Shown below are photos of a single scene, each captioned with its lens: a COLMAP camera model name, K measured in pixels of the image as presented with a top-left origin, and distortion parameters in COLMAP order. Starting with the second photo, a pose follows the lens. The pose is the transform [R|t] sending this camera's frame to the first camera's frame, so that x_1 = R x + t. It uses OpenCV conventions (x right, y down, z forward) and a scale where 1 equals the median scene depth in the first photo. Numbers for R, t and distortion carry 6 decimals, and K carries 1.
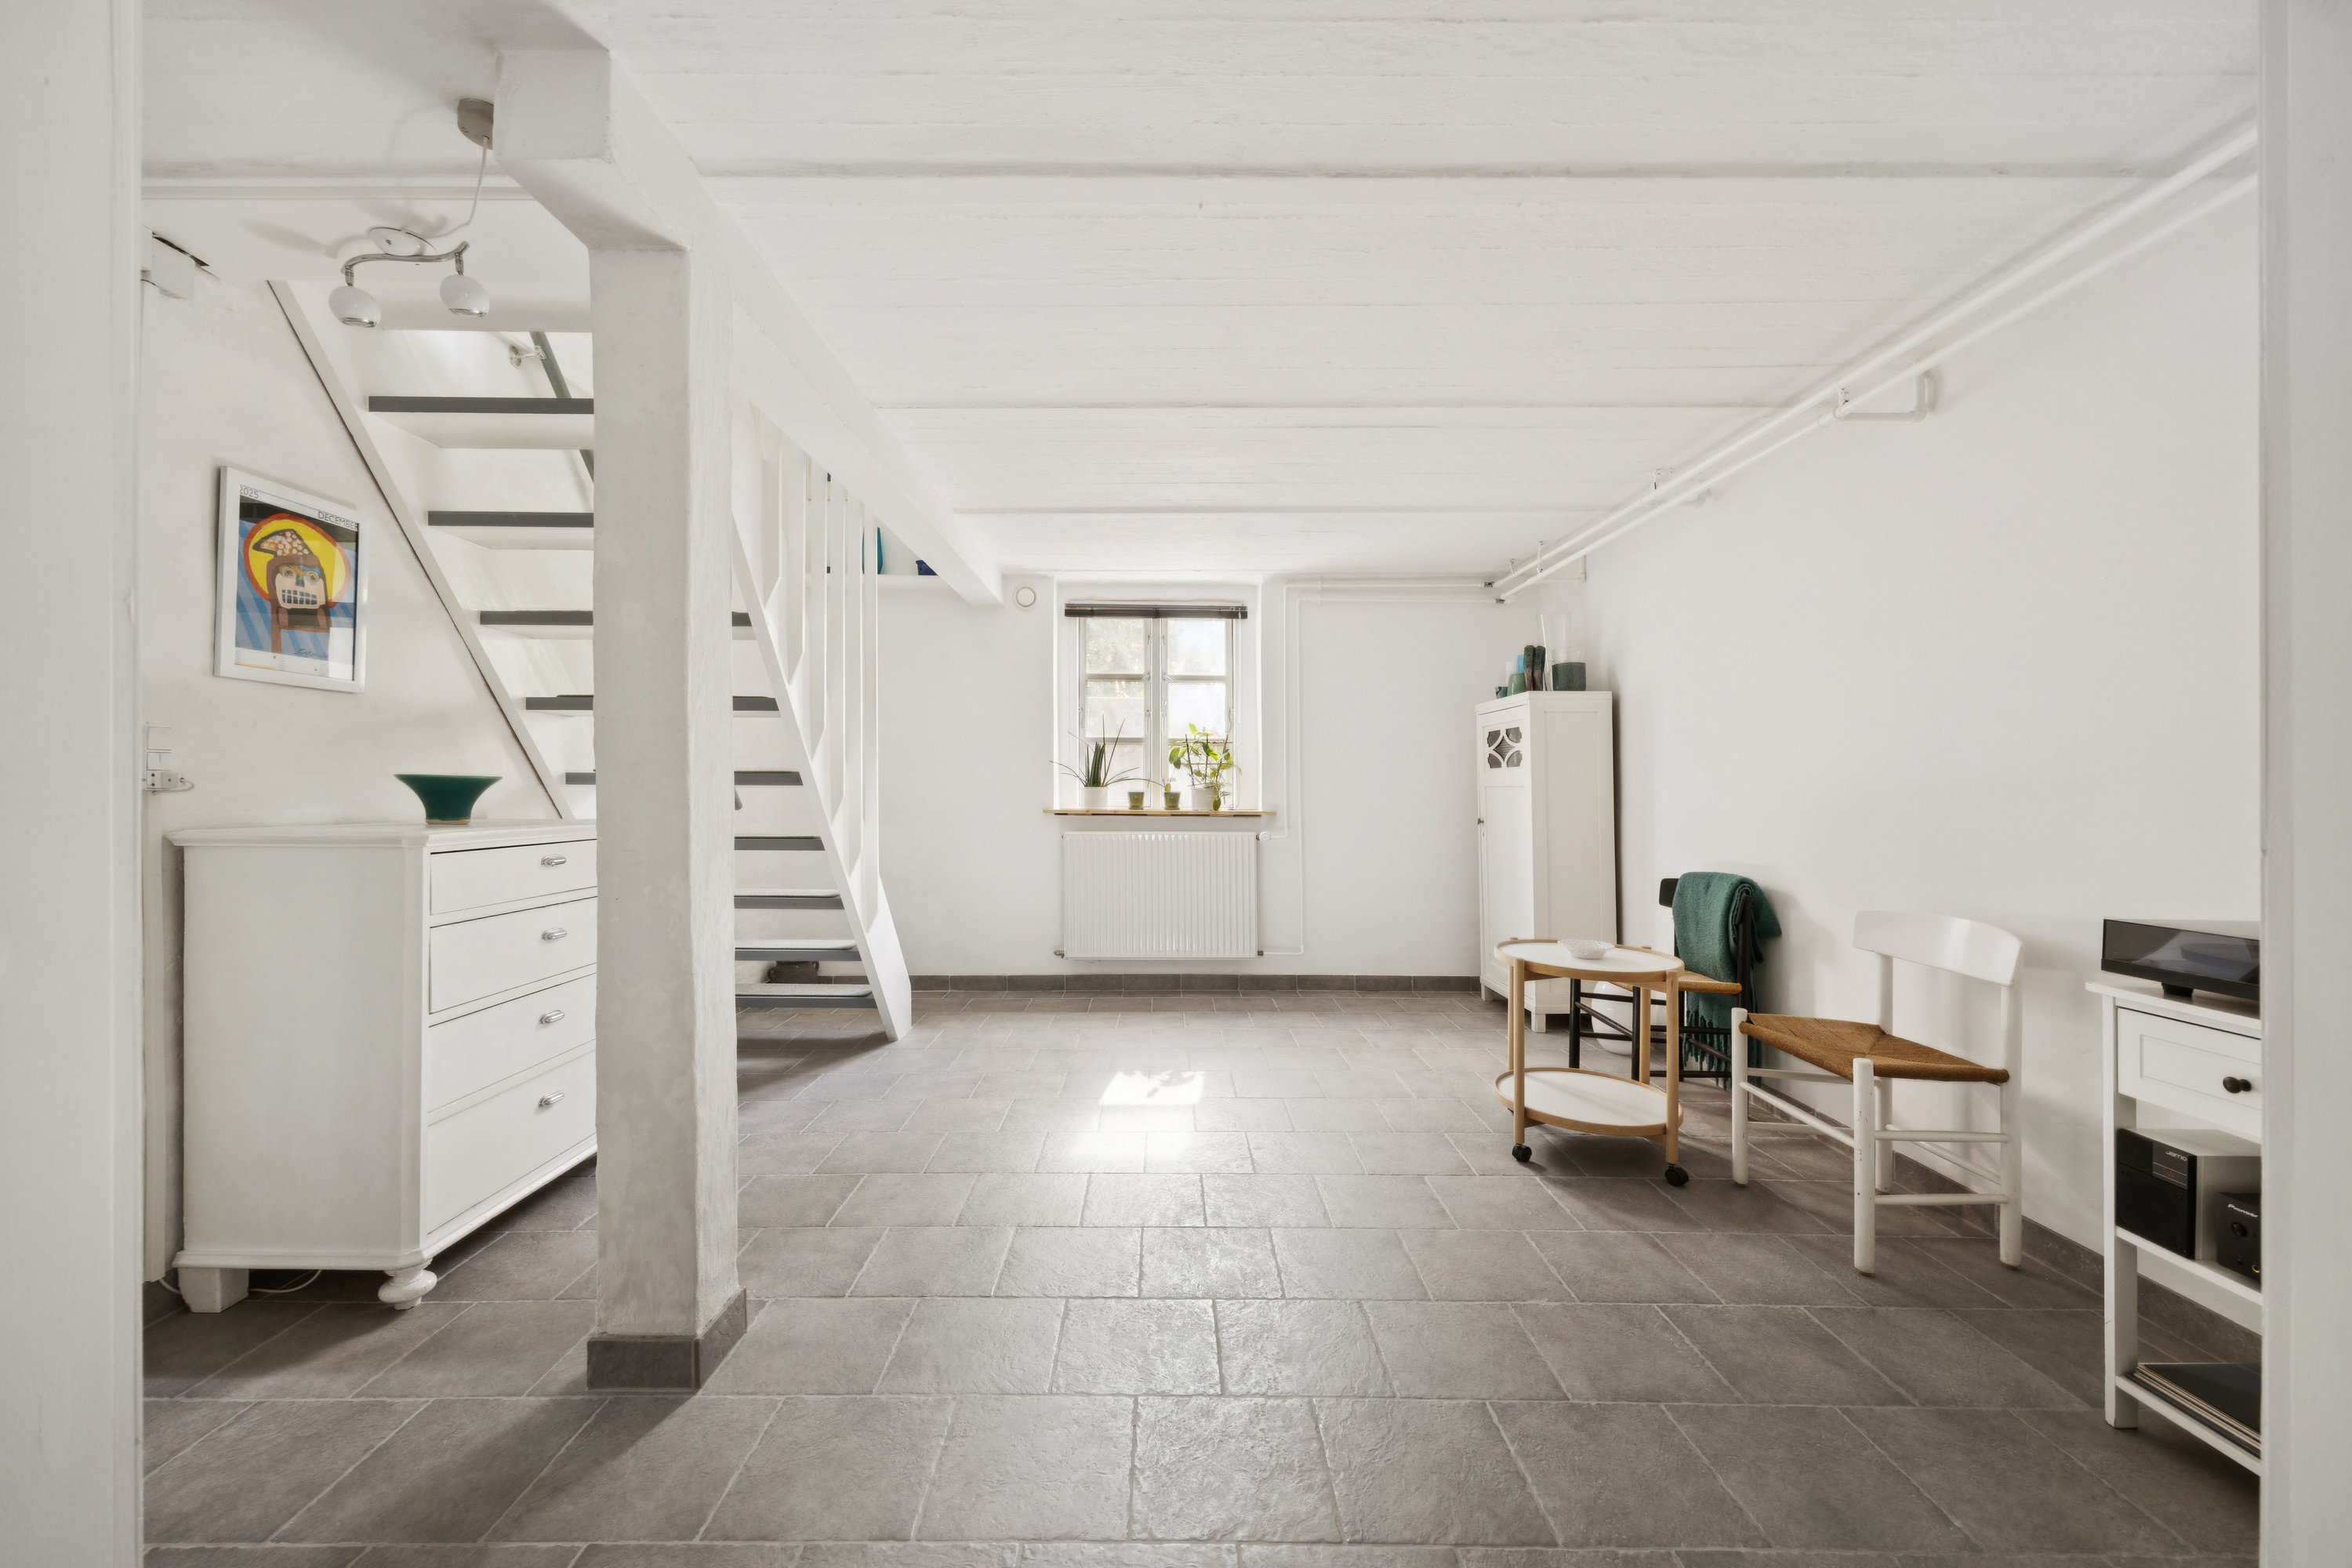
lens RADIAL K [[932.5, 0, 1169.7], [0, 932.5, 788.5], [0, 0, 1]] dist [0.000200, 0.000008]
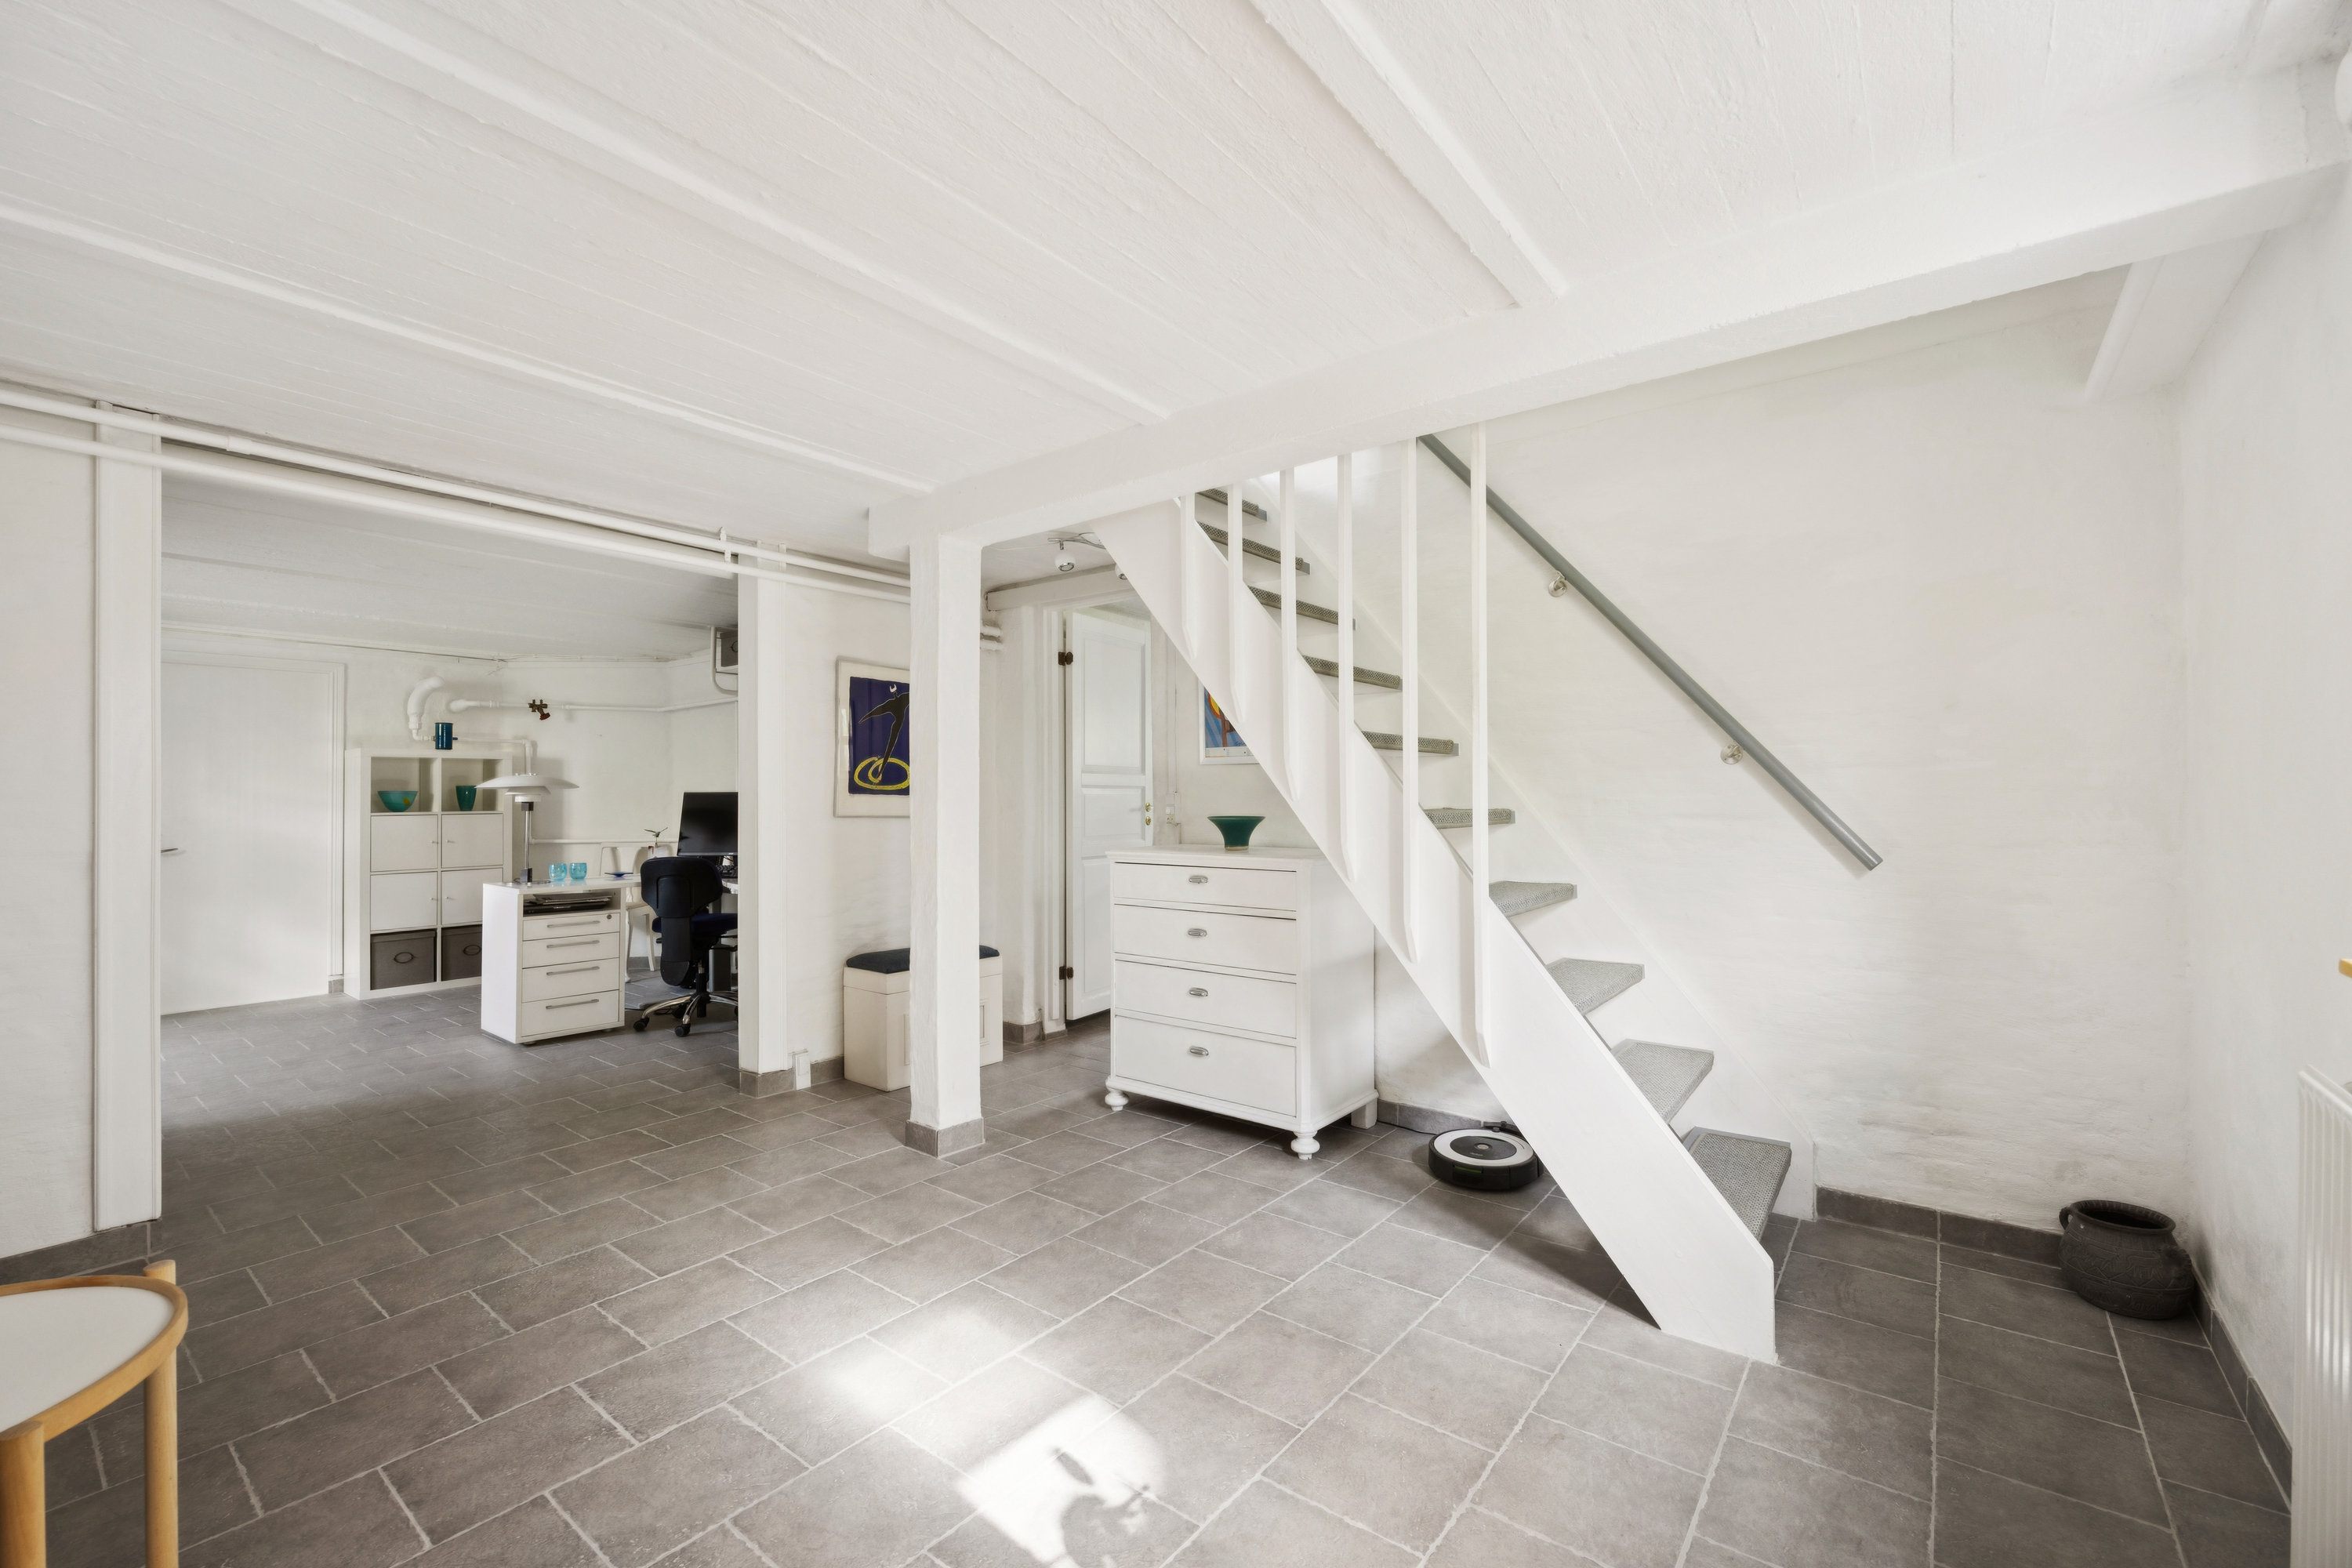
lens RADIAL K [[966.8, 0, 1180.2], [0, 966.8, 796.1], [0, 0, 1]] dist [0.000376, 0.000015]
pose [[-0.632821, -0.006047, -0.774275, 0.475009], [0.005018, 0.999916, -0.011910, -0.027983], [0.774282, -0.011422, -0.632738, 1.904693]]
